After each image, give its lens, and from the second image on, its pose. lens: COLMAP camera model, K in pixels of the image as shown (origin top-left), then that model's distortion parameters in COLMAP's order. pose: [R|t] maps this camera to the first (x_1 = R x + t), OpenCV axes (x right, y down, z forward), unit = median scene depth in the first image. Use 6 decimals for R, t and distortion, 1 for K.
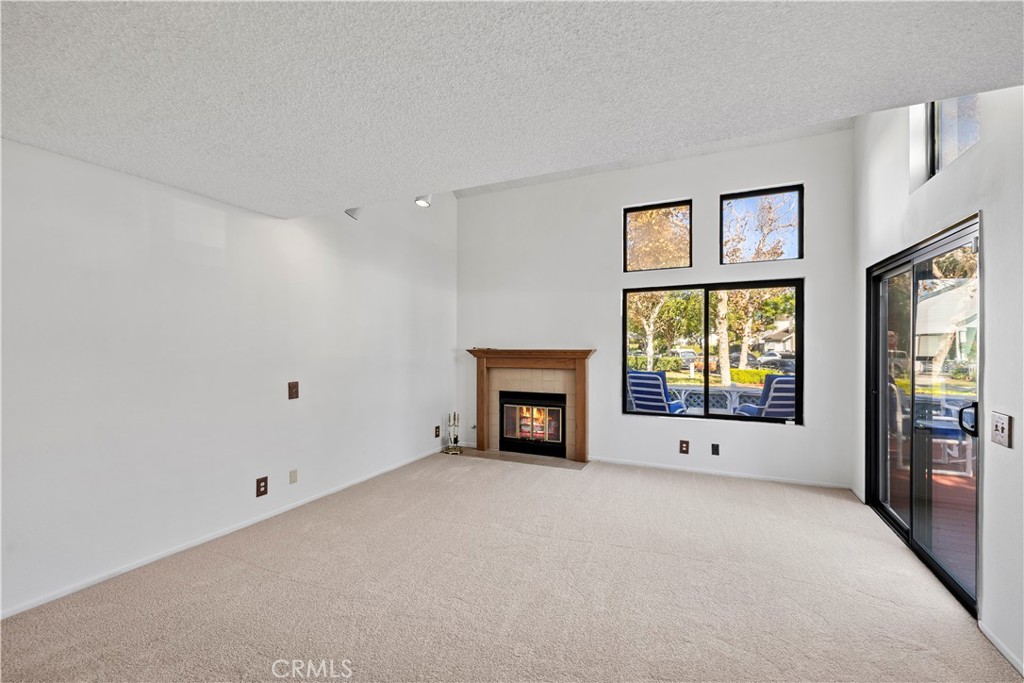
lens RADIAL K [[433.6, 0, 512.0], [0, 433.6, 341.5], [0, 0, 1]] dist [-0.000094, -0.000068]
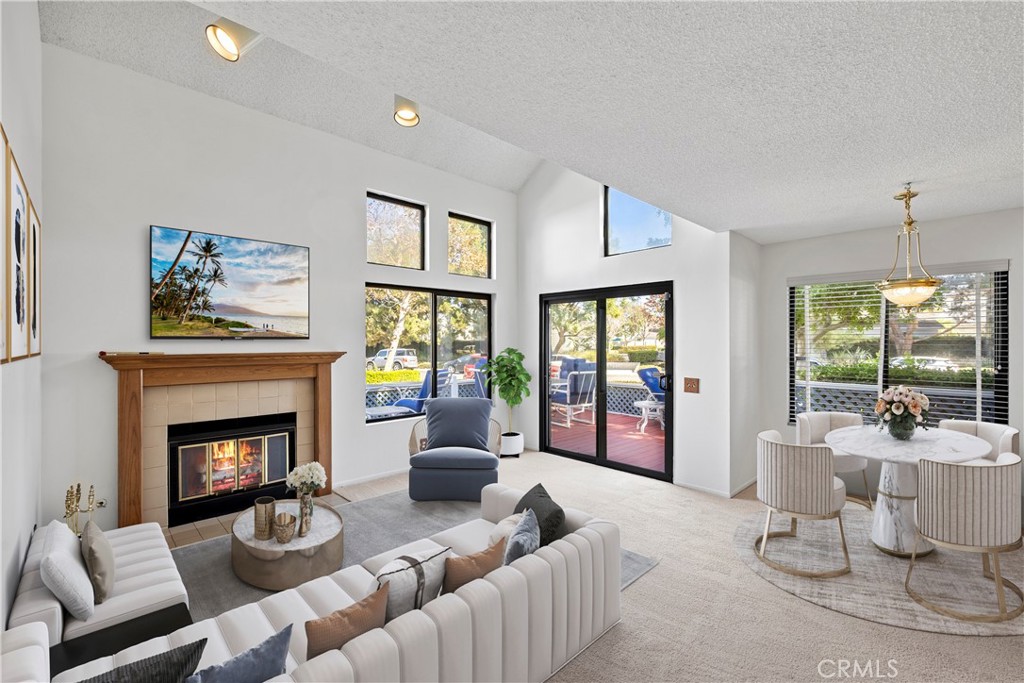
lens RADIAL K [[433.6, 0, 512.0], [0, 433.6, 341.5], [0, 0, 1]] dist [-0.000094, -0.000068]
pose [[0.356711, 0.005419, 0.934199, -0.436537], [-0.006761, 0.999972, -0.003219, 0.000680], [-0.934190, -0.005168, 0.356737, 0.390683]]
